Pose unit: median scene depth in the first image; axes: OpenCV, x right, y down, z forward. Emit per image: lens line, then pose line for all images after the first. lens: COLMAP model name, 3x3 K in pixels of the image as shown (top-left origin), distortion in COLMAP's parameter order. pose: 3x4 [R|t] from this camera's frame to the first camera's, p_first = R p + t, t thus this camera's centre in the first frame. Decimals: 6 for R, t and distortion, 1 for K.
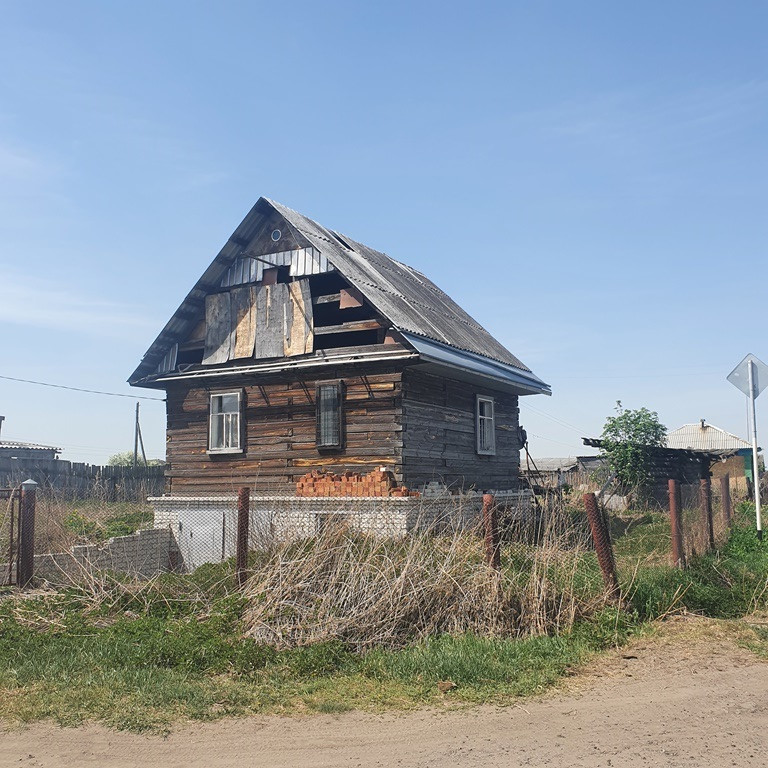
lens RADIAL K [[785.9, 0, 386.9], [0, 785.9, 400.0], [0, 0, 1]] dist [0.157801, -0.359214]
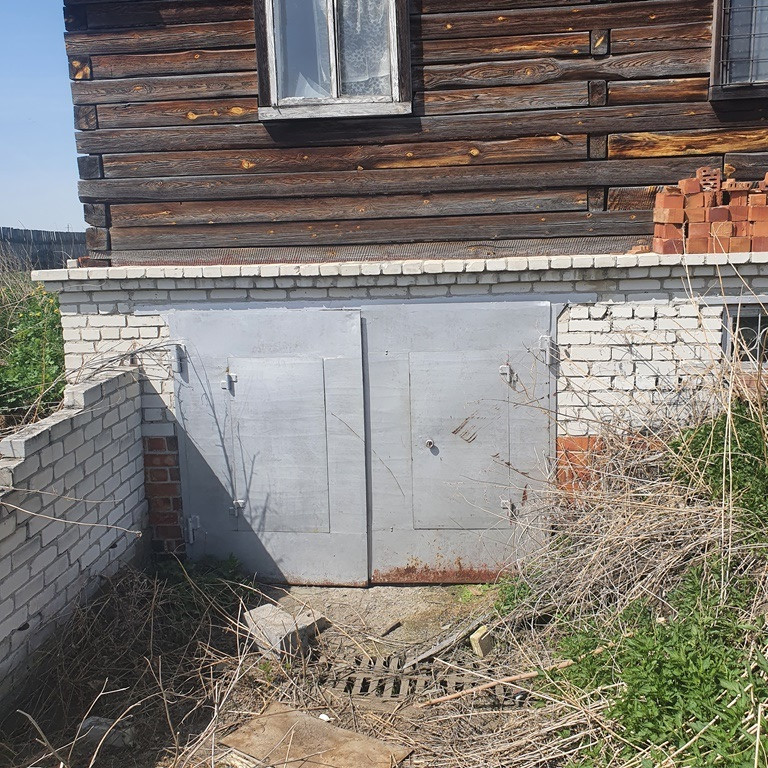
lens RADIAL K [[794.3, 0, 400.1], [0, 794.3, 384.9], [0, 0, 1]] dist [0.082958, -0.181611]
pose [[0.899973, -0.095075, 0.425452, -0.327553], [-0.025255, 0.962919, 0.268604, 0.084614], [-0.435214, -0.252481, 0.864200, 0.712413]]
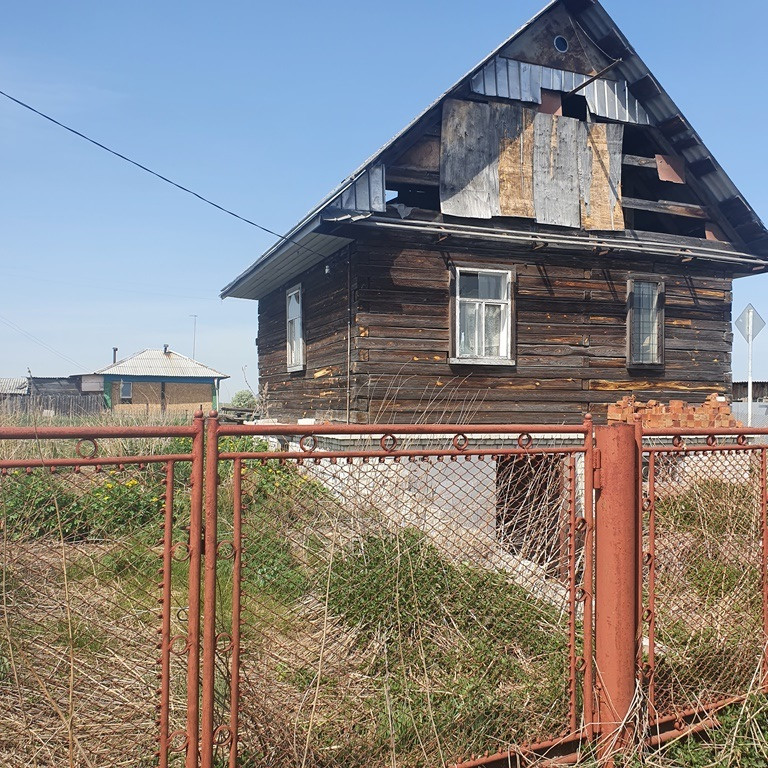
lens RADIAL K [[779.0, 0, 384.0], [0, 779.0, 384.0], [0, 0, 1]] dist [0.137114, -0.400563]
pose [[0.628658, 0.038376, 0.776734, -0.748001], [-0.095584, 0.995022, 0.028200, 0.074295], [-0.771785, -0.091972, 0.629197, 0.680463]]
